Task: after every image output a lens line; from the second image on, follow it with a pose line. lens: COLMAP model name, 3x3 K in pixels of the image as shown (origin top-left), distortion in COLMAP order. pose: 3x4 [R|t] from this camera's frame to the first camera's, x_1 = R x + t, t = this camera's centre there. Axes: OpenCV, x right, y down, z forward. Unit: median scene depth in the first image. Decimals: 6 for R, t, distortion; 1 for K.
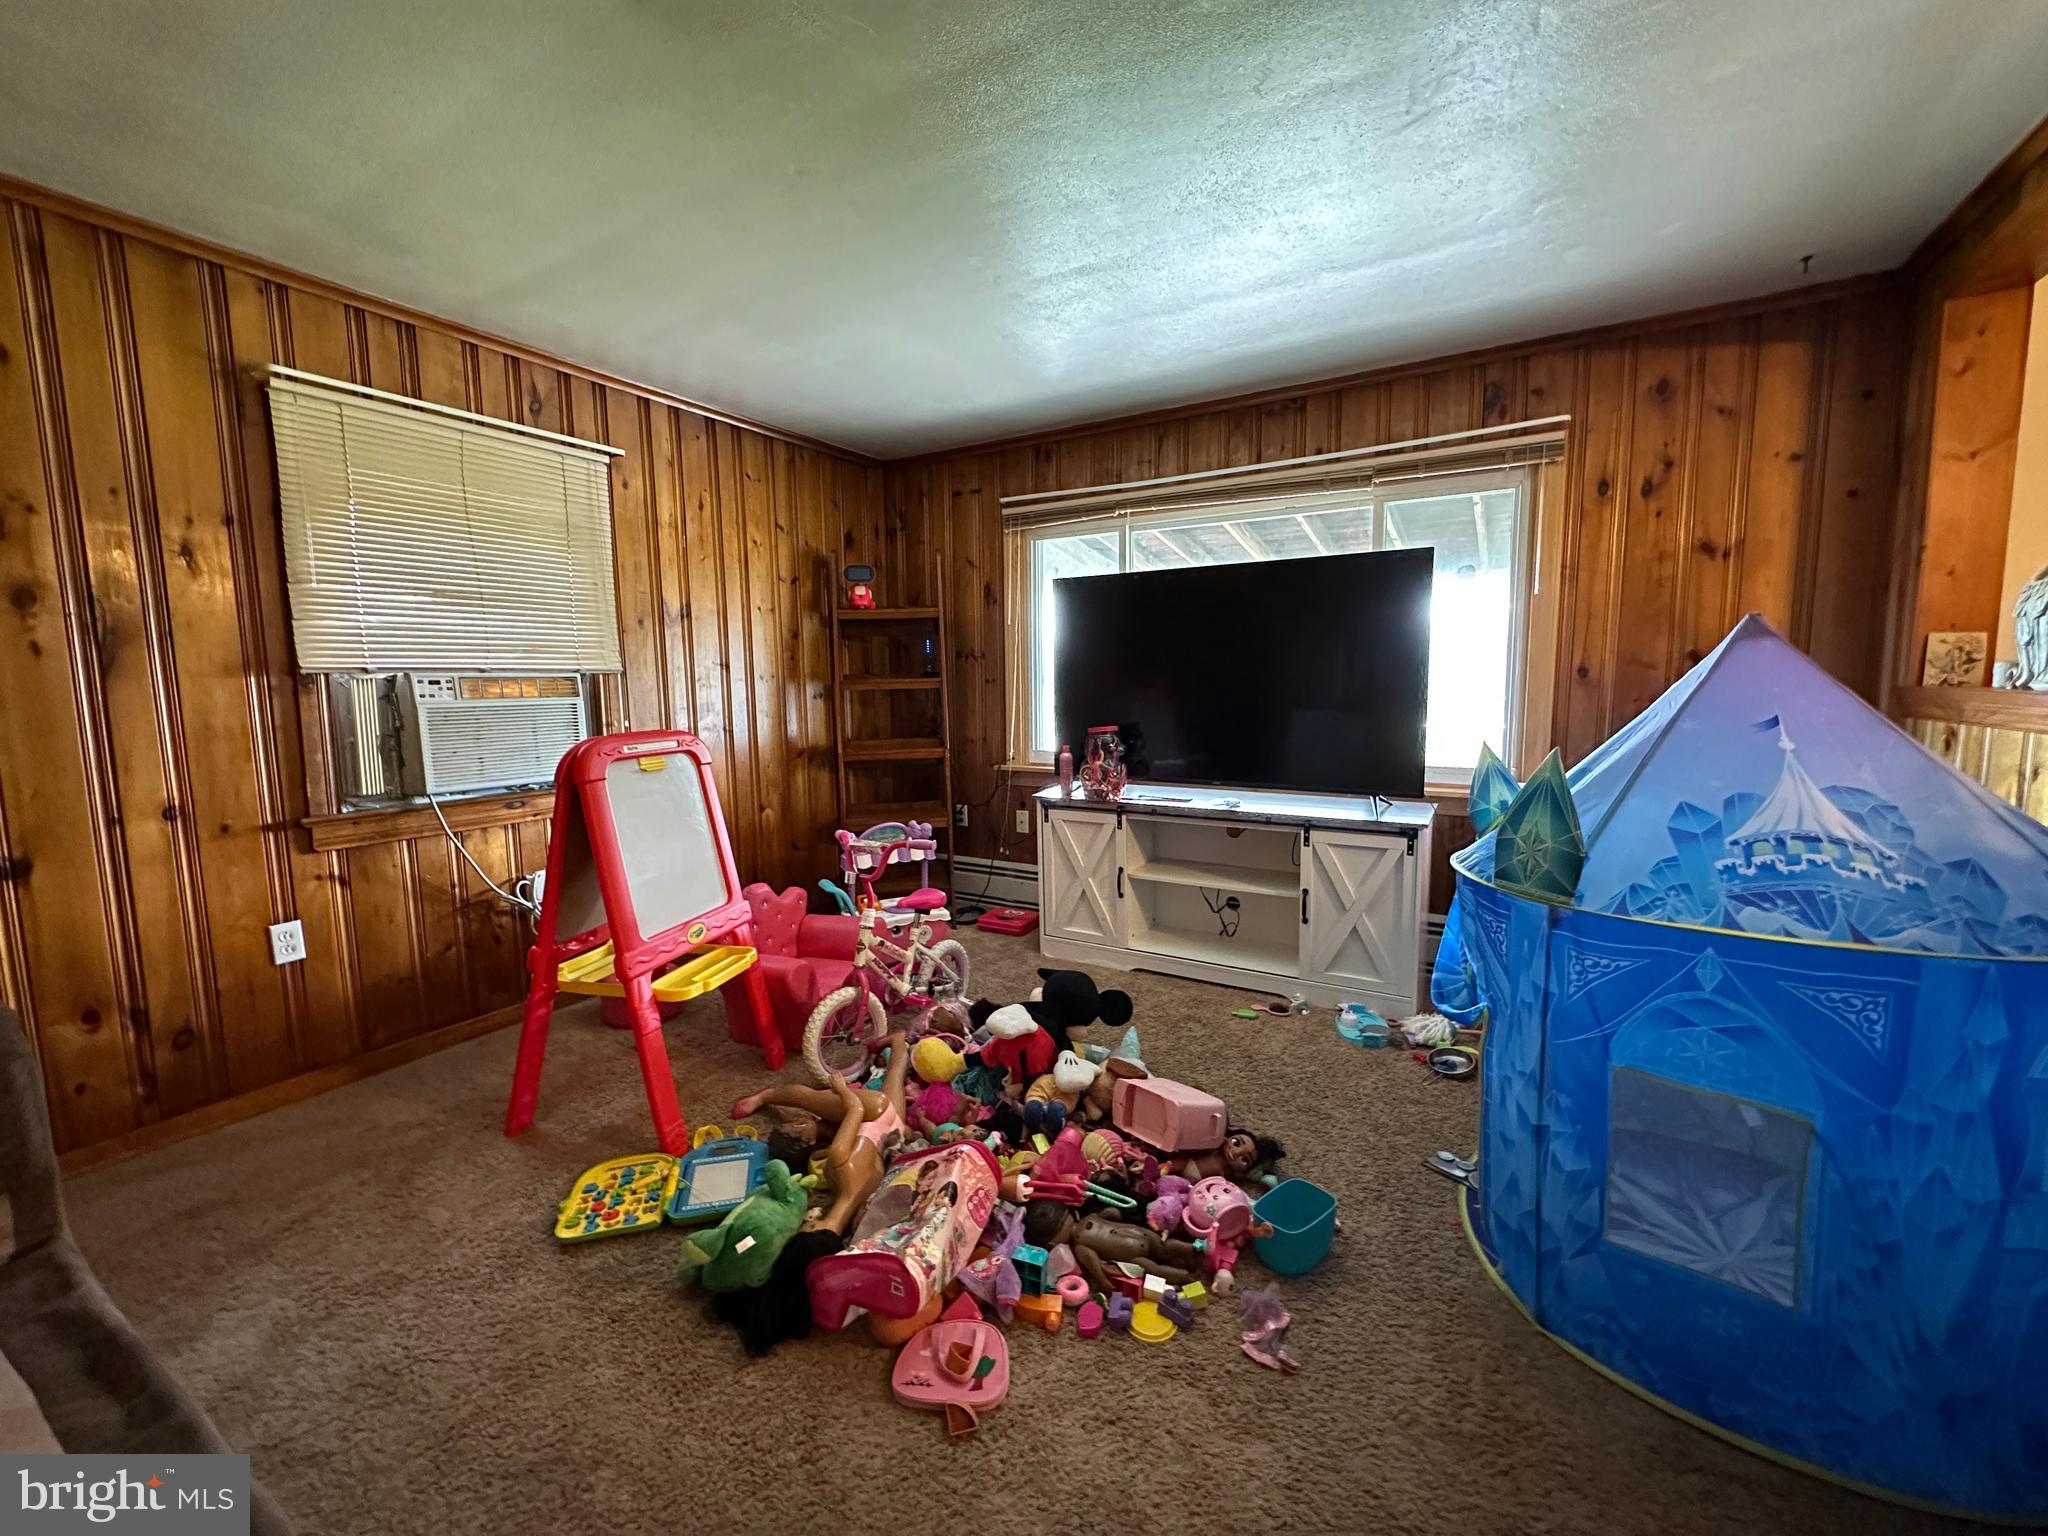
lens RADIAL K [[822.3, 0, 1021.3], [0, 822.3, 767.4], [0, 0, 1]] dist [-0.002781, 0.000474]
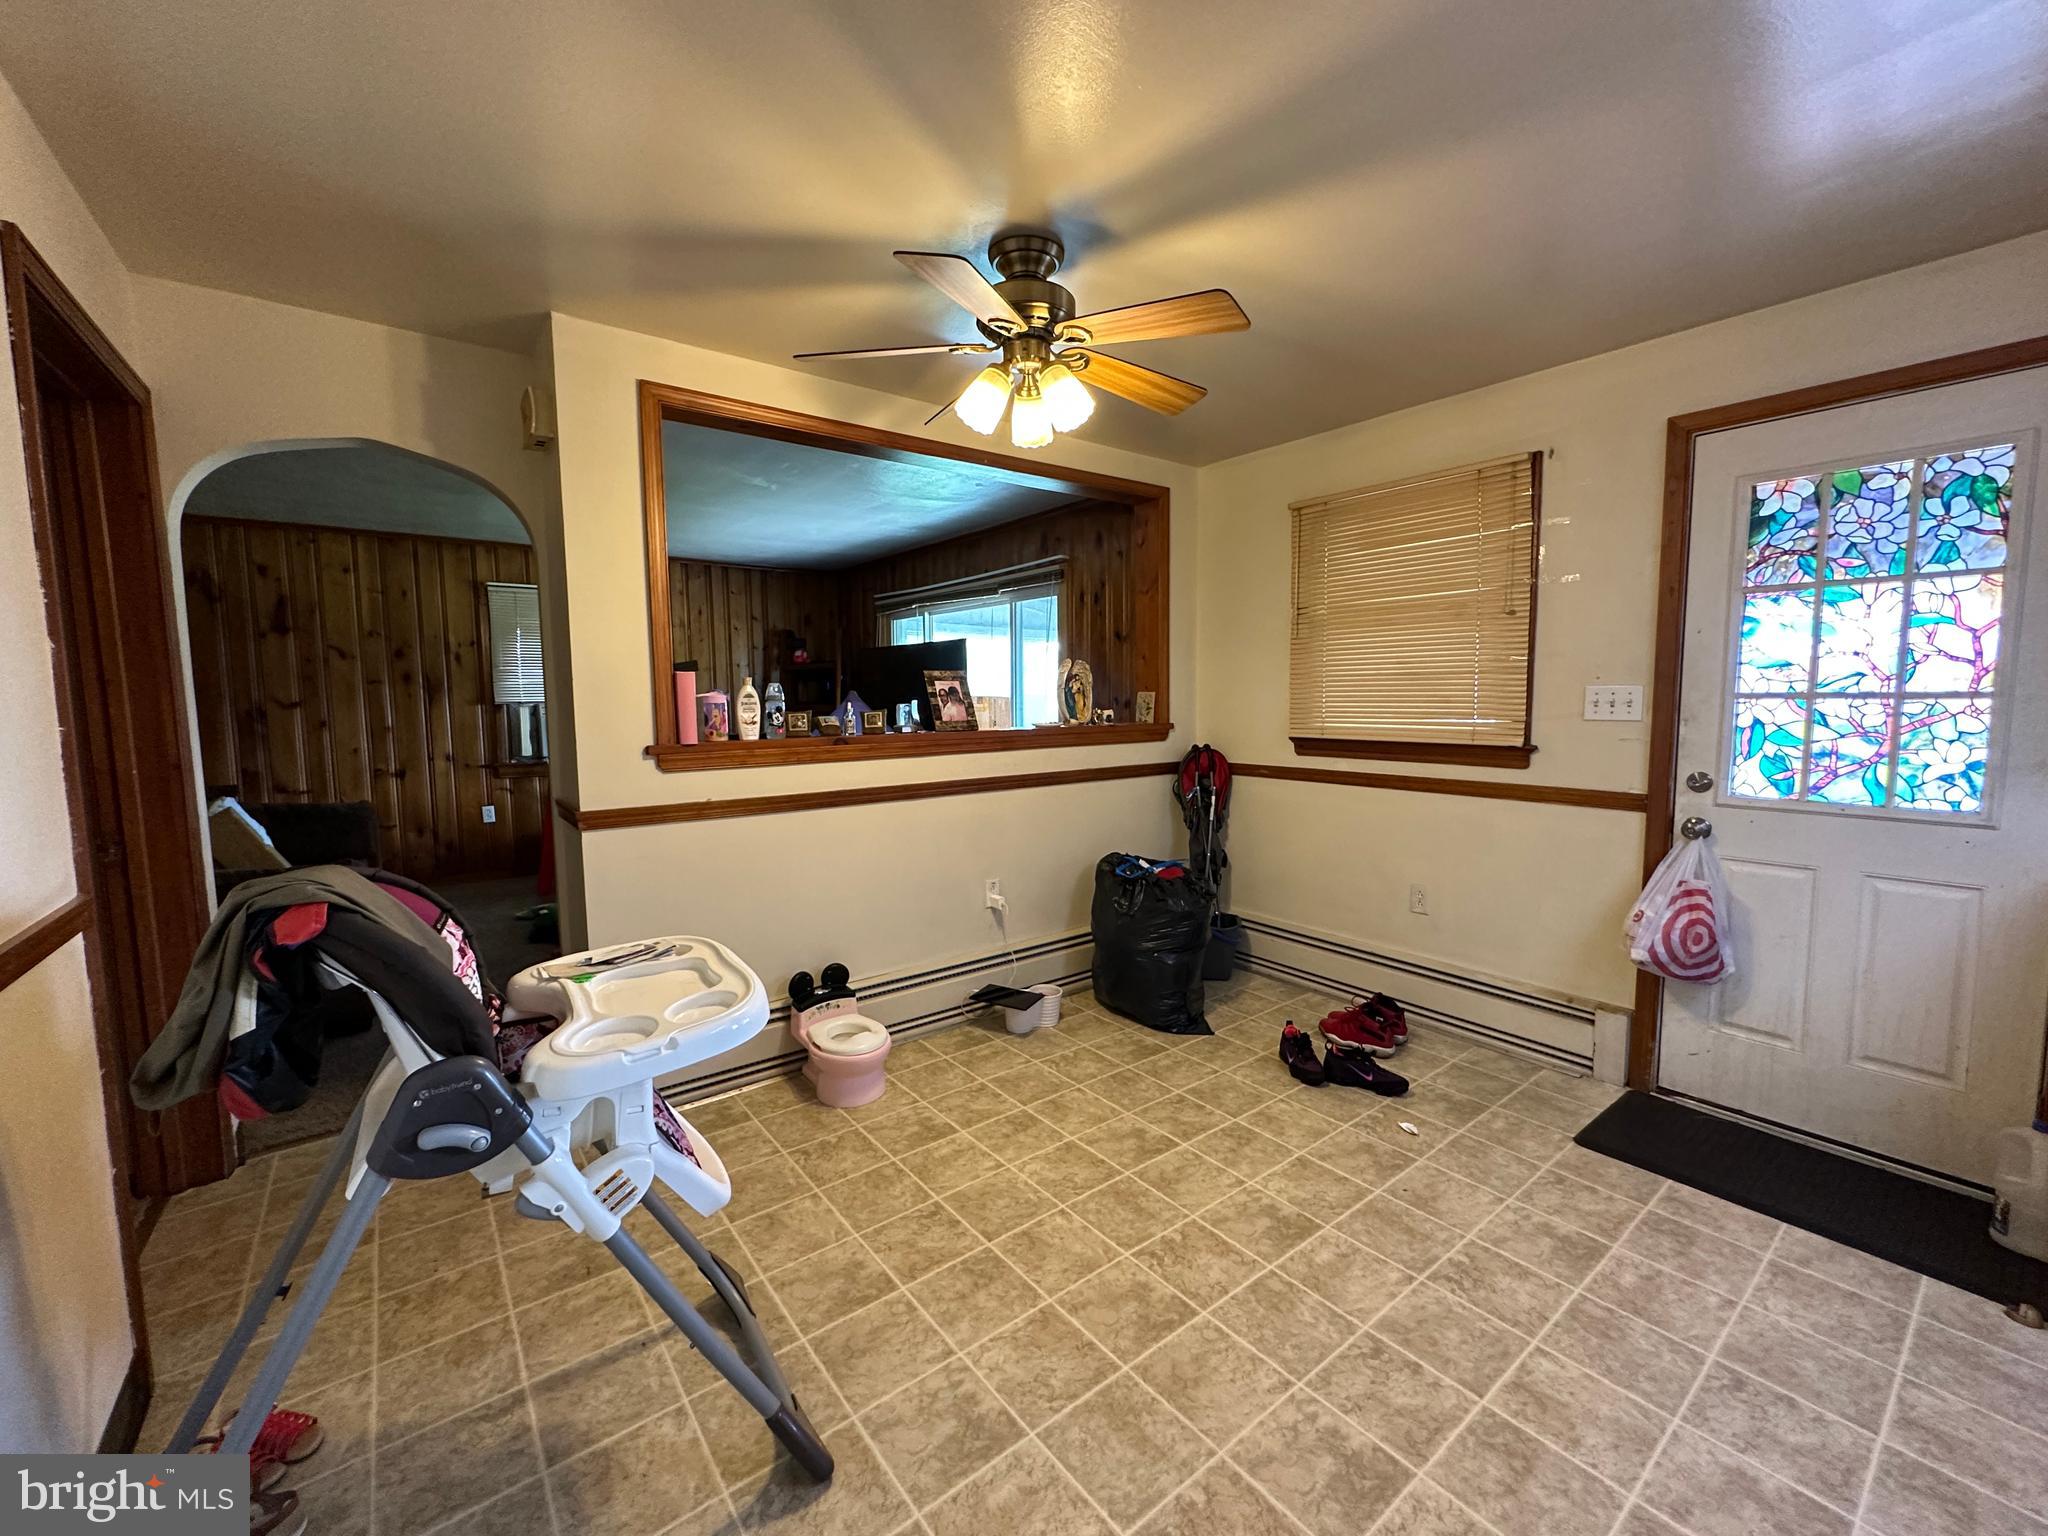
lens RADIAL K [[822.3, 0, 1029.5], [0, 822.3, 766.0], [0, 0, 1]] dist [-0.002781, 0.000474]
pose [[0.928187, 0.040304, -0.369926, 1.418060], [-0.044479, 0.999006, -0.002761, 0.005224], [0.369447, 0.019017, 0.929057, -0.640033]]
